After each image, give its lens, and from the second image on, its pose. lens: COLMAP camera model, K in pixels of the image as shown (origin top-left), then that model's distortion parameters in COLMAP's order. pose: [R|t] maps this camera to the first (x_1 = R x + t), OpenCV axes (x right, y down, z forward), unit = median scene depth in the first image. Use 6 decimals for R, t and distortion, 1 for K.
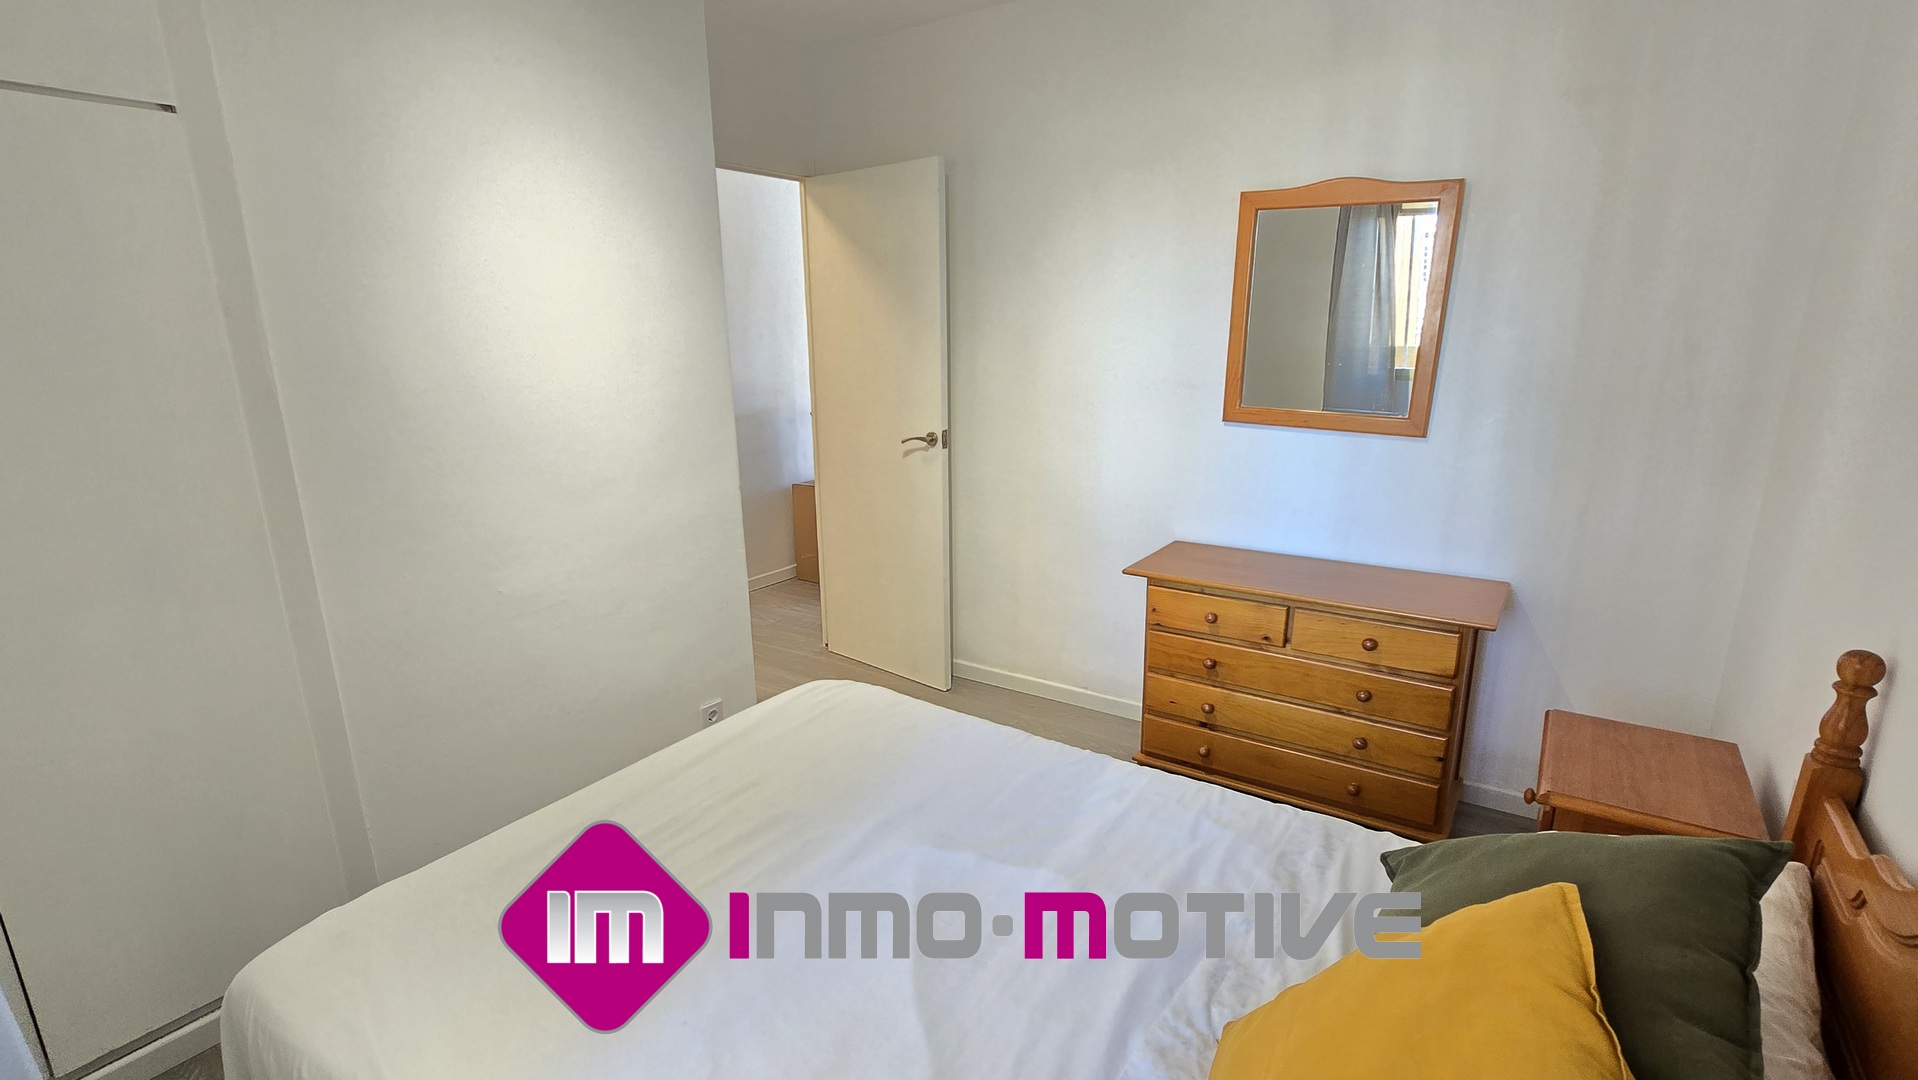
lens RADIAL K [[906.3, 0, 959.0], [0, 906.3, 540.0], [0, 0, 1]] dist [-0.001125, -0.000074]
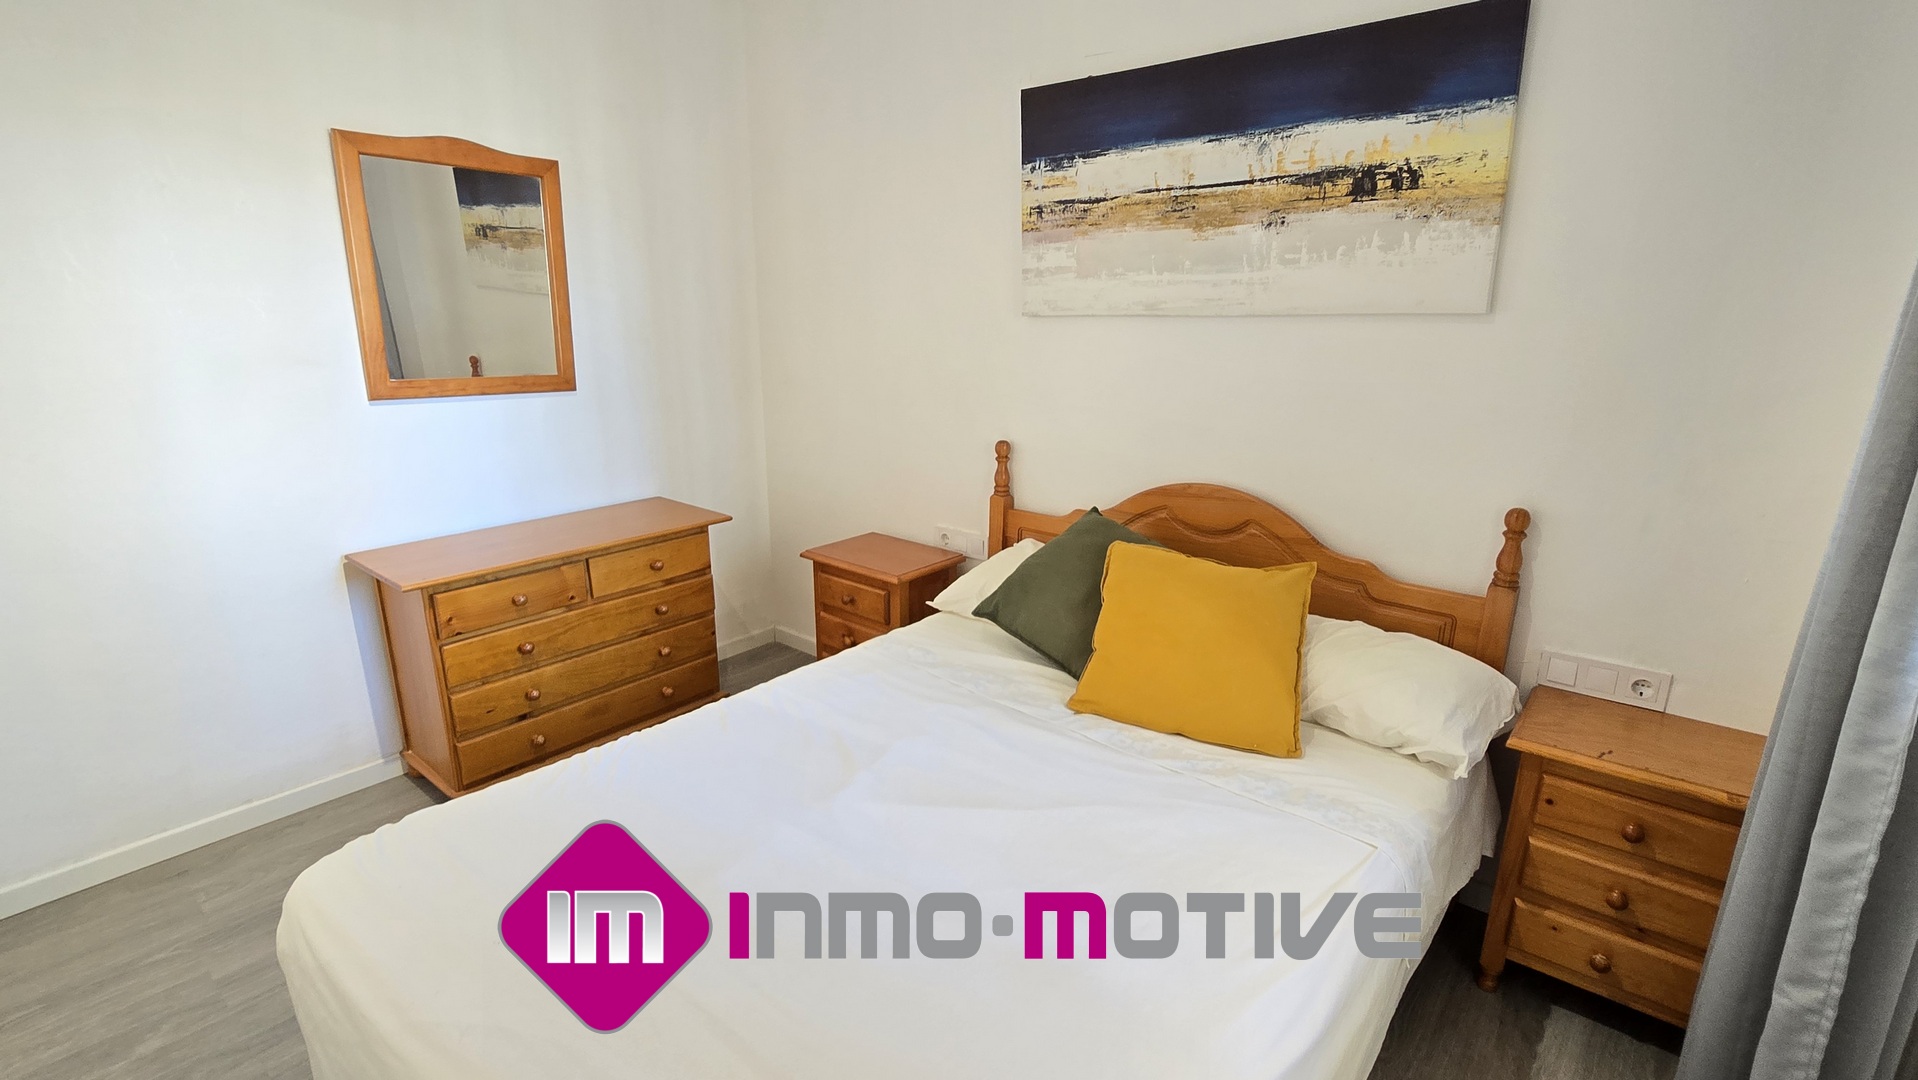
lens RADIAL K [[885.9, 0, 954.9], [0, 885.9, 559.9], [0, 0, 1]] dist [-0.001423, -0.000433]
pose [[0.097683, -0.266597, 0.958845, -0.579071], [0.231167, 0.943180, 0.238691, -0.072721], [-0.967998, 0.198337, 0.153761, 0.435478]]
